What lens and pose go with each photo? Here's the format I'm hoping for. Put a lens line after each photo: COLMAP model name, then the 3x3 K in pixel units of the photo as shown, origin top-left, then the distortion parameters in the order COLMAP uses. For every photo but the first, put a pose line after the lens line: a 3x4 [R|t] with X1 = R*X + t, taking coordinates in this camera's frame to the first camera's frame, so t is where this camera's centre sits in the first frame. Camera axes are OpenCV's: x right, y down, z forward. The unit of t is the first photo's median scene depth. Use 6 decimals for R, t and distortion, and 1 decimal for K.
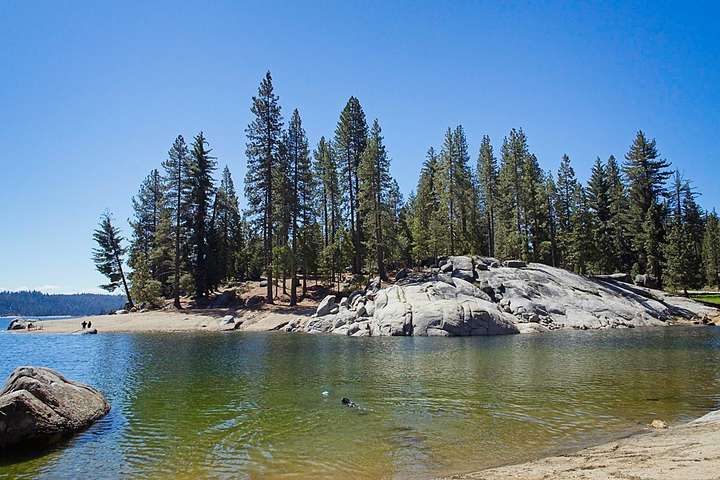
lens RADIAL K [[555.0, 0, 357.8], [0, 555.0, 237.5], [0, 0, 1]] dist [0.063160, -0.099066]
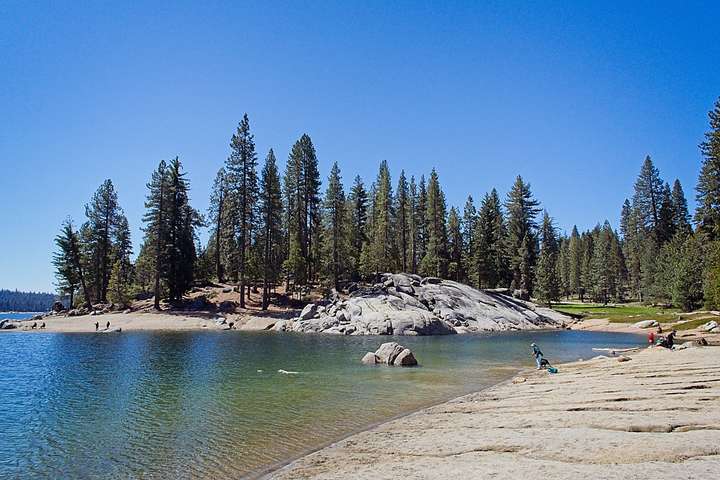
lens RADIAL K [[555.7, 0, 360.0], [0, 555.7, 240.0], [0, 0, 1]] dist [-0.008453, 0.212690]
pose [[0.974726, 0.044483, 0.218931, -0.173505], [-0.045349, 0.998971, -0.001069, -0.037646], [-0.218753, -0.008887, 0.975740, -0.226043]]
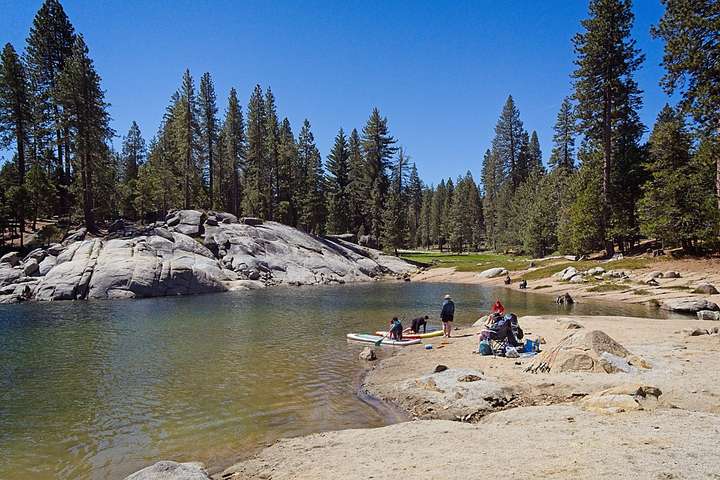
lens RADIAL K [[520.9, 0, 360.0], [0, 520.9, 240.0], [0, 0, 1]] dist [0.092126, 0.417931]
pose [[0.910230, 0.030461, 0.412980, 0.069526], [-0.064990, 0.995441, 0.069818, 0.002007], [-0.408971, -0.090390, 0.908060, 0.047524]]
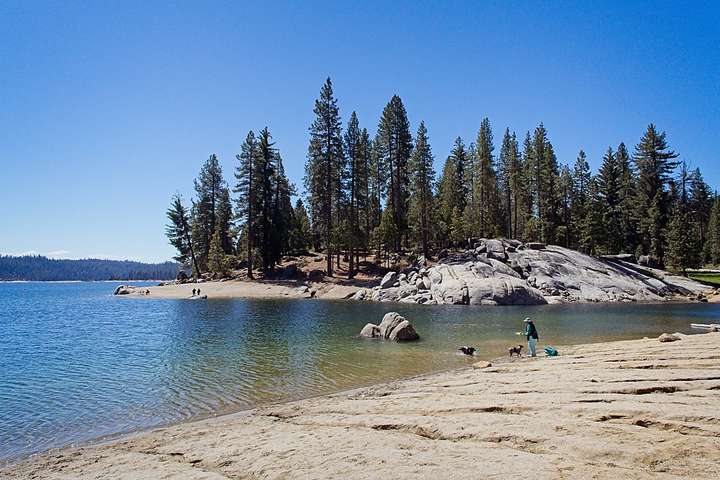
lens RADIAL K [[555.7, 0, 360.0], [0, 555.7, 240.0], [0, 0, 1]] dist [-0.008453, 0.212690]
pose [[0.999885, 0.014891, -0.002847, -0.088285], [-0.014697, 0.998160, 0.058833, -0.029189], [0.003718, -0.058784, 0.998264, -0.178106]]
